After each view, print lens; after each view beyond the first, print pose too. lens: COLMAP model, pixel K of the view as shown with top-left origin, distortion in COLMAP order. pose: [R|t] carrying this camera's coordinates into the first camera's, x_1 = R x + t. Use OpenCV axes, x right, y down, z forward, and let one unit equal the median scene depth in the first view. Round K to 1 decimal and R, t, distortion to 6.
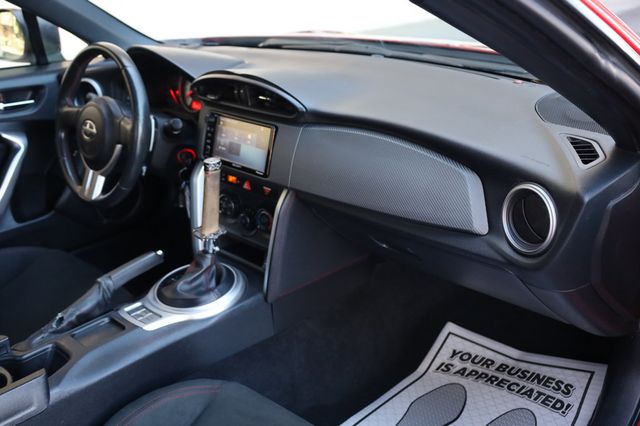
lens RADIAL K [[641.9, 0, 302.0], [0, 641.9, 213.3], [0, 0, 1]] dist [-0.006794, -0.004848]
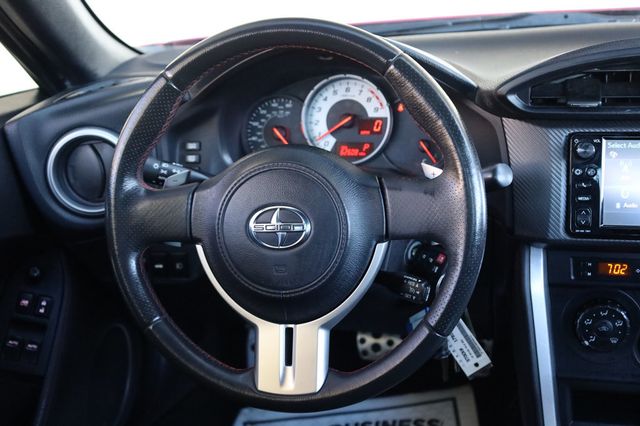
lens RADIAL K [[849.4, 0, 320.0], [0, 849.4, 213.0], [0, 0, 1]] dist [0.003906, 0.006808]
pose [[0.862607, -0.167753, 0.477250, -0.598802], [0.216917, 0.974941, -0.049376, -0.110856], [-0.457007, 0.146115, 0.877379, 0.537019]]
